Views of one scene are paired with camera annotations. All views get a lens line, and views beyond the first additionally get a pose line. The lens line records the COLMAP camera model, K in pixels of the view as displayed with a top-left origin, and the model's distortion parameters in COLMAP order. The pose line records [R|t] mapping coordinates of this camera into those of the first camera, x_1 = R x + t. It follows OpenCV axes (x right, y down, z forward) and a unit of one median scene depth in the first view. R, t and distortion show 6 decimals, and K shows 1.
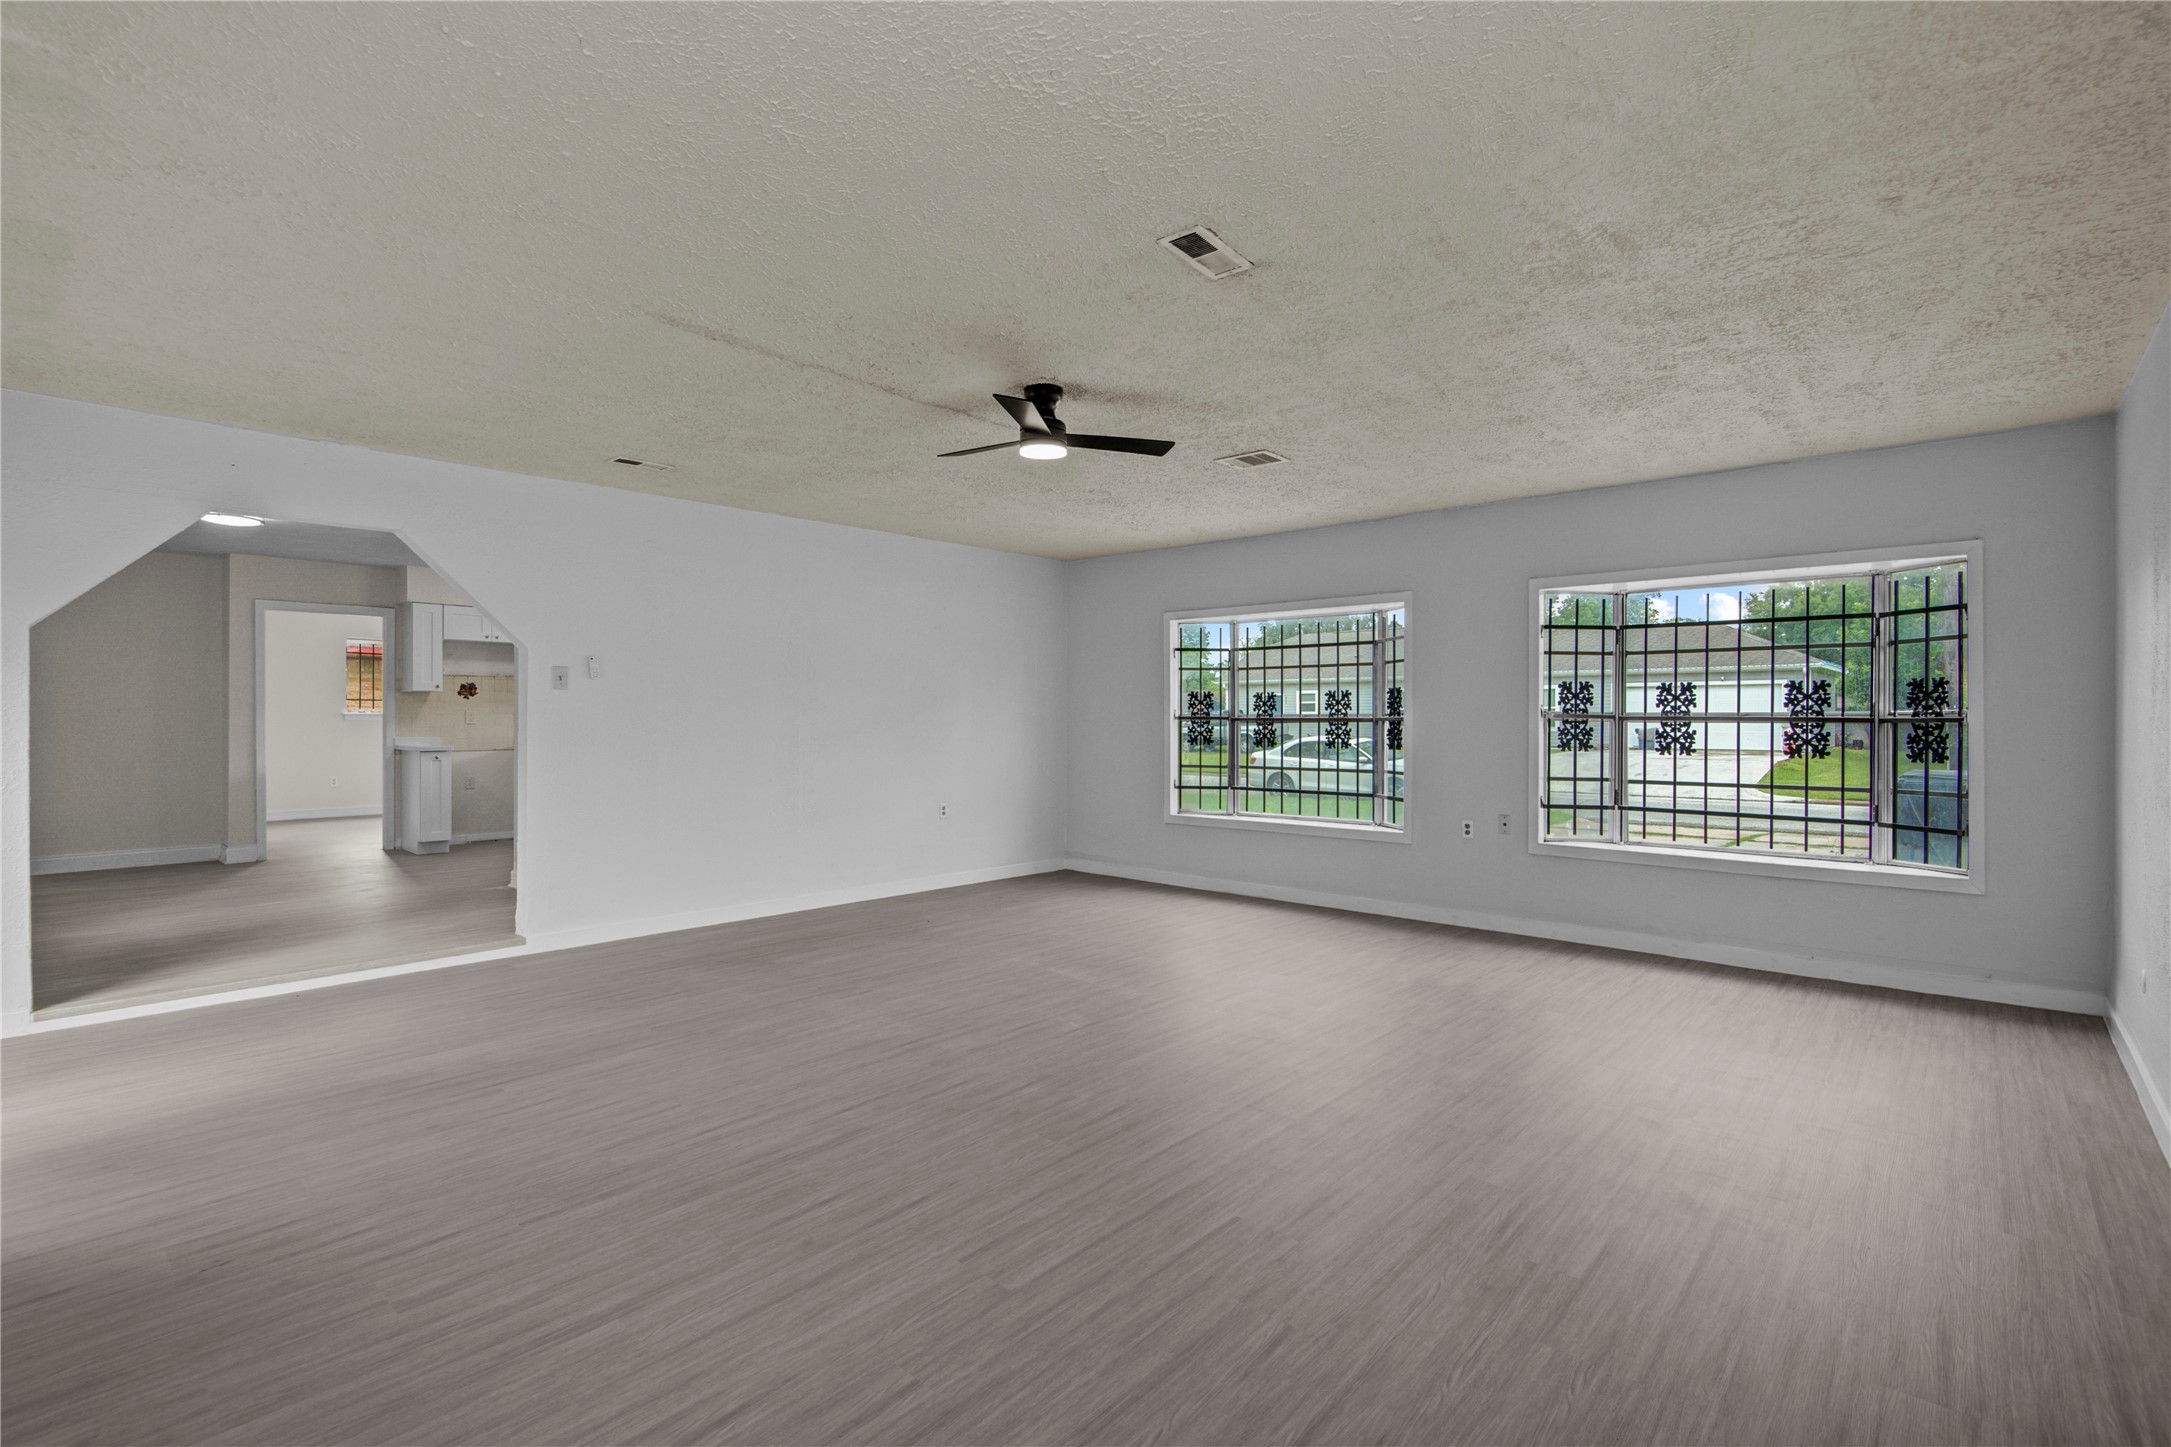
lens RADIAL K [[985.9, 0, 1116.1], [0, 985.9, 724.4], [0, 0, 1]] dist [-0.015621, 0.009391]
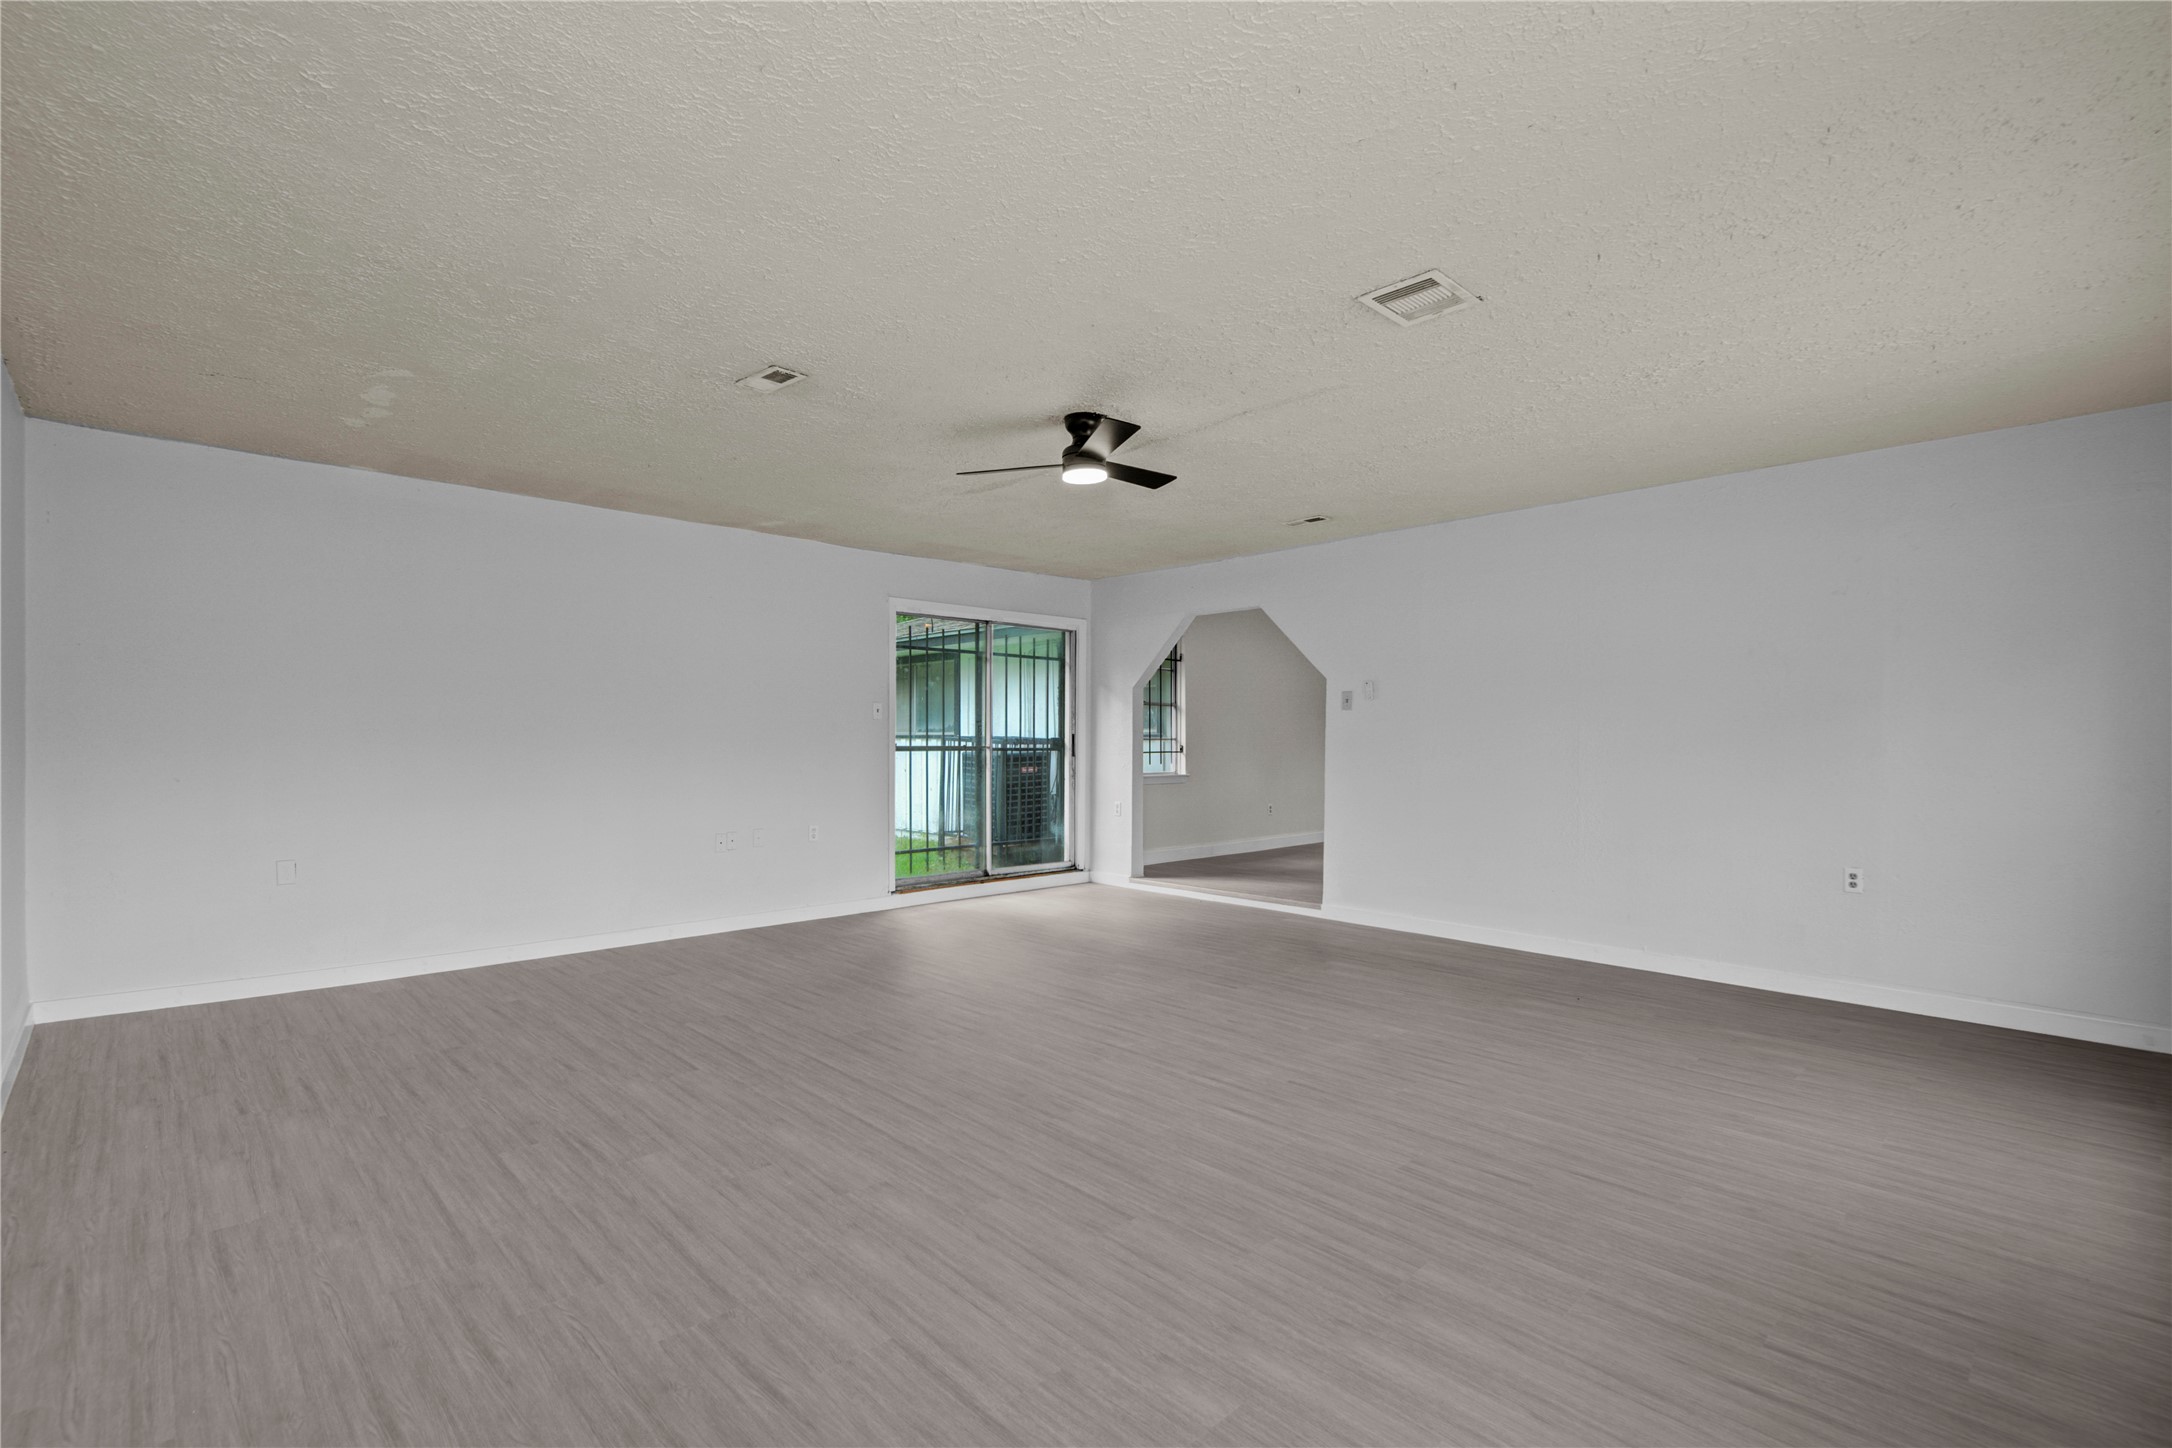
lens RADIAL K [[1010.2, 0, 1082.6], [0, 1010.2, 720.5], [0, 0, 1]] dist [0.002716, 0.000587]
pose [[-0.099022, -0.012883, -0.995002, 1.063655], [-0.010910, 0.999870, -0.011861, -0.005608], [0.995025, 0.009681, -0.099150, 1.158251]]
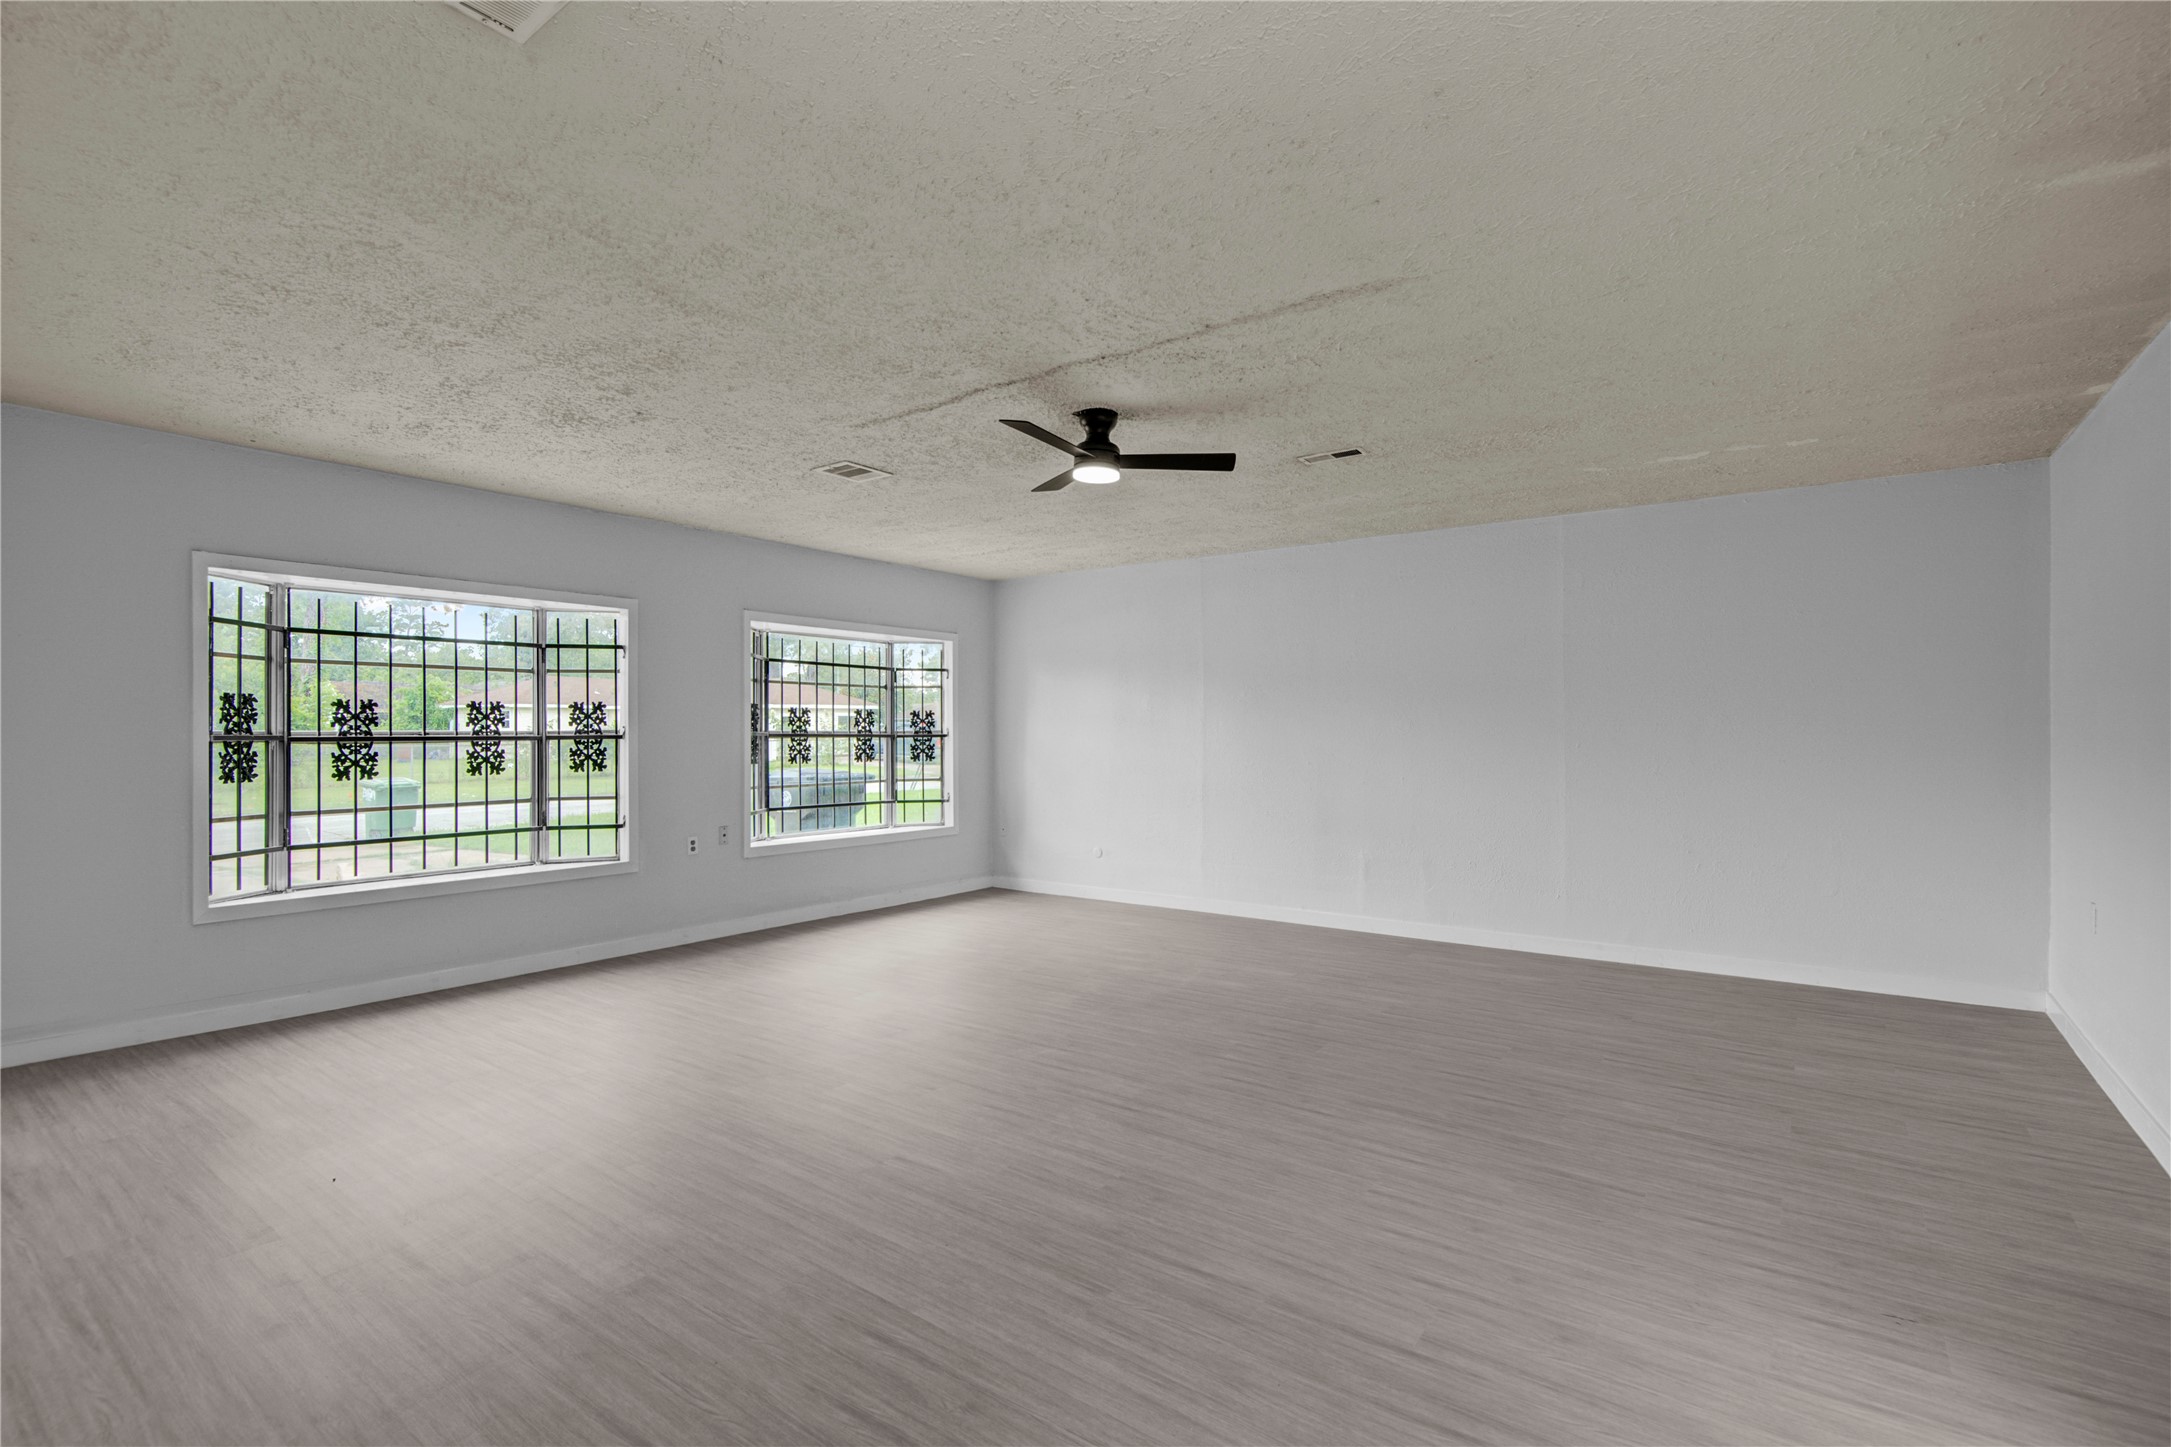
lens RADIAL K [[987.8, 0, 1097.5], [0, 987.8, 705.9], [0, 0, 1]] dist [0.004669, 0.000712]
pose [[-0.070174, 0.024935, 0.997223, -1.107915], [0.016281, 0.999583, -0.023849, -0.010504], [-0.997402, 0.014562, -0.070551, 1.107410]]
